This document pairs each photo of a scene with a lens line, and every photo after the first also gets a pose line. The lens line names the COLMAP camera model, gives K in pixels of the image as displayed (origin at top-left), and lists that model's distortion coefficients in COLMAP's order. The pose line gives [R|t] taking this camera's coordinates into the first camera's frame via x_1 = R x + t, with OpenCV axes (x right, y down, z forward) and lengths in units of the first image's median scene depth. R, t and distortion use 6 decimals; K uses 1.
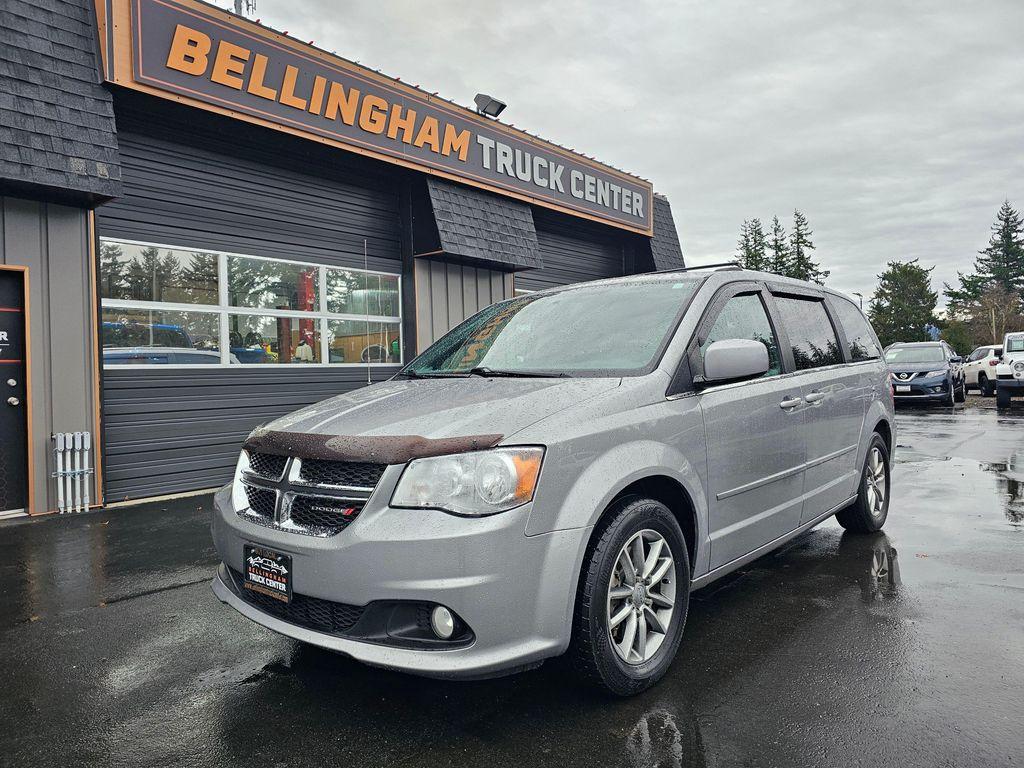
lens RADIAL K [[690.1, 0, 511.4], [0, 690.1, 381.1], [0, 0, 1]] dist [0.041115, -0.035818]
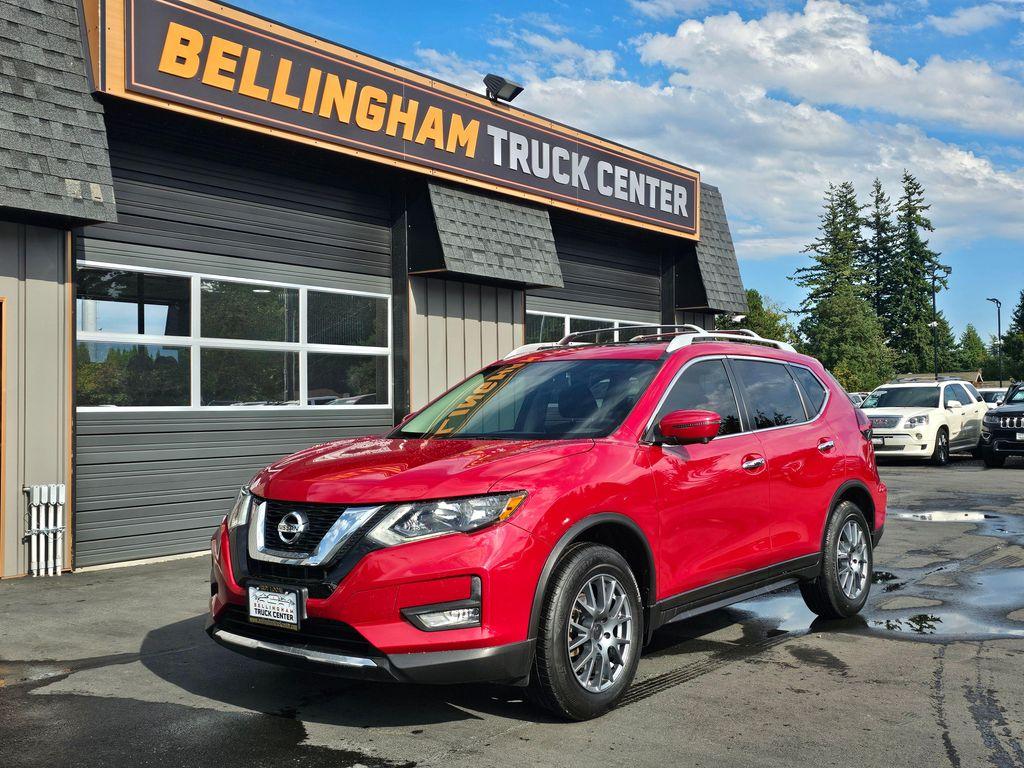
lens RADIAL K [[1073.3, 0, 517.1], [0, 1073.3, 384.7], [0, 0, 1]] dist [0.036270, 0.000000]
pose [[0.999084, 0.014666, 0.040203, -0.064460], [-0.013303, 0.999334, -0.033965, -0.009471], [-0.040674, 0.033399, 0.998614, -0.265914]]
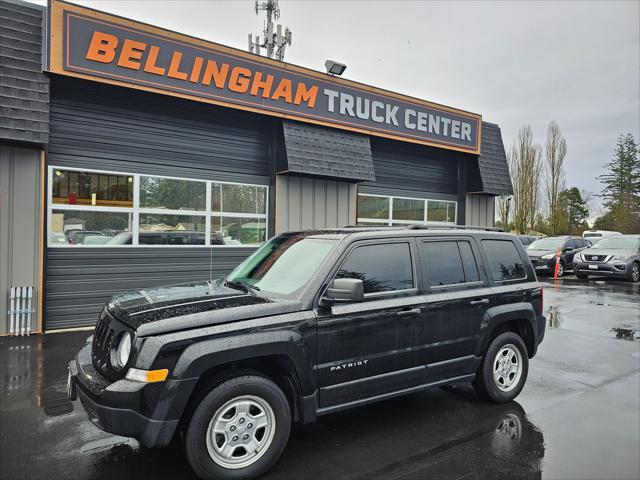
lens RADIAL K [[431.3, 0, 320.4], [0, 431.3, 239.4], [0, 0, 1]] dist [0.041115, -0.035818]
pose [[0.960171, 0.042933, -0.276094, 0.219250], [-0.042969, 0.999059, 0.005922, -0.050644], [0.276088, 0.006177, 0.961113, 0.143470]]
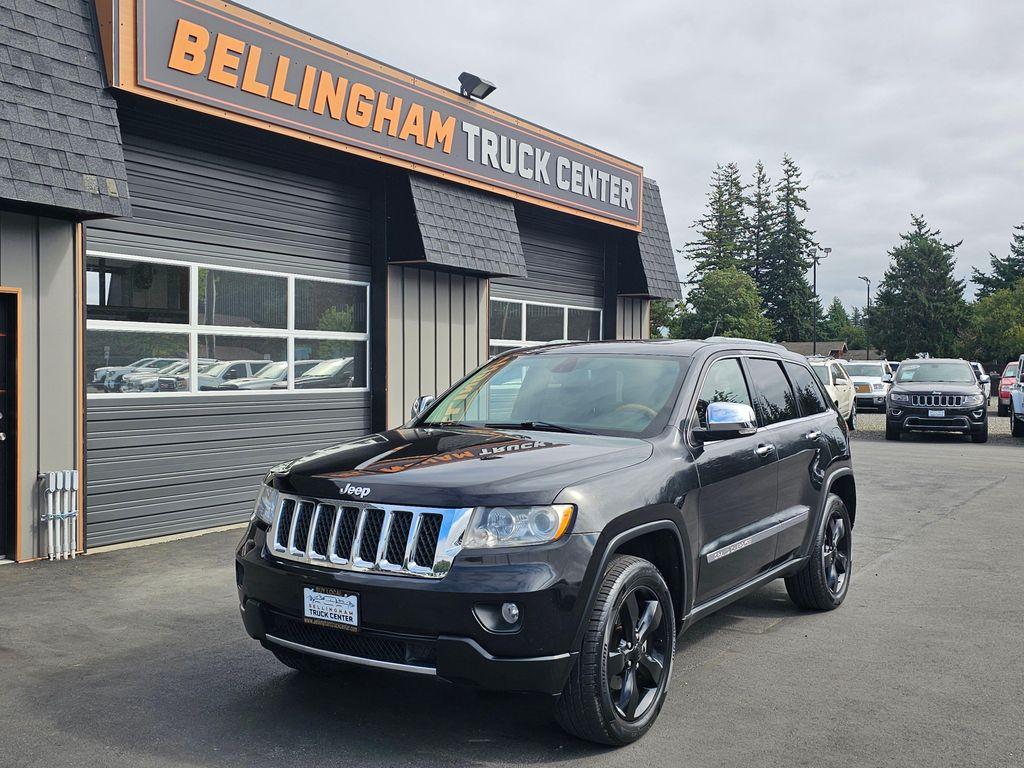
lens RADIAL K [[1011.8, 0, 504.7], [0, 1011.8, 391.2], [0, 0, 1]] dist [0.032489, 0.000000]
pose [[0.991505, 0.027422, 0.127142, -0.157227], [-0.028968, 0.999527, 0.010326, -0.041251], [-0.126798, -0.013921, 0.991831, -0.262818]]
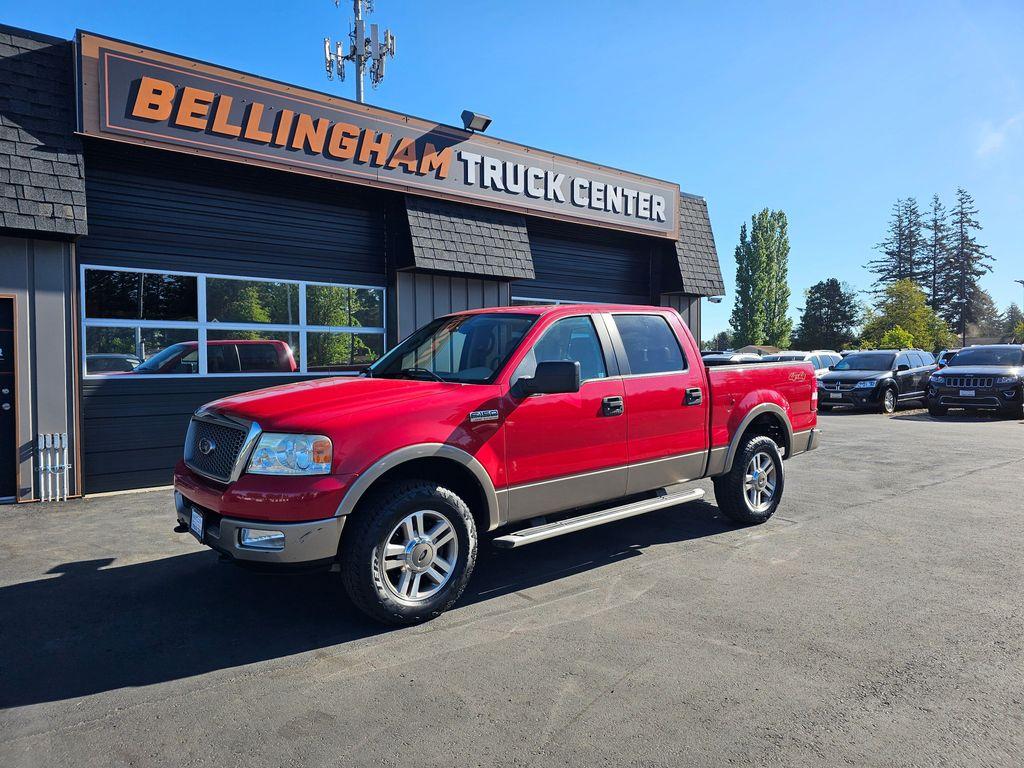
lens RADIAL K [[690.1, 0, 512.6], [0, 690.1, 384.3], [0, 0, 1]] dist [0.041115, -0.035818]
pose [[0.982364, 0.024369, -0.185386, 0.241367], [-0.019729, 0.999445, 0.026831, -0.039623], [0.185937, -0.022701, 0.982299, -0.008680]]
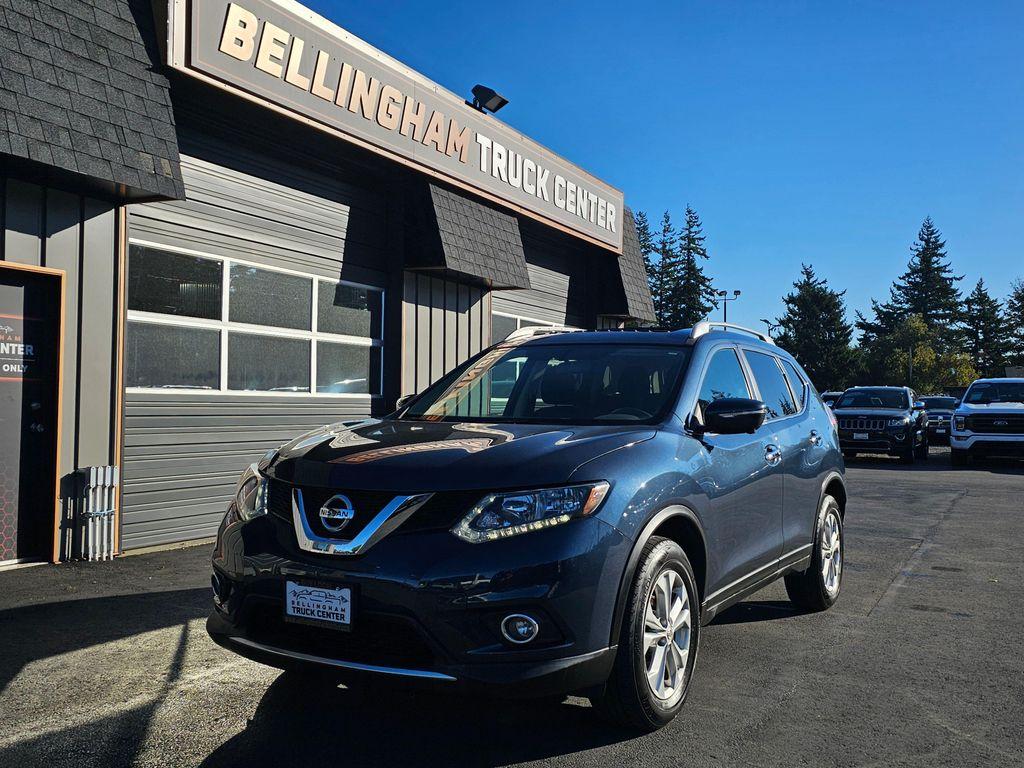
lens RADIAL K [[980.0, 0, 516.4], [0, 980.0, 386.8], [0, 0, 1]] dist [0.046238, 0.000000]
pose [[0.972467, 0.042966, 0.229047, -0.285832], [-0.035652, 0.998717, -0.035974, 0.001552], [-0.230298, 0.026817, 0.972750, -0.201589]]
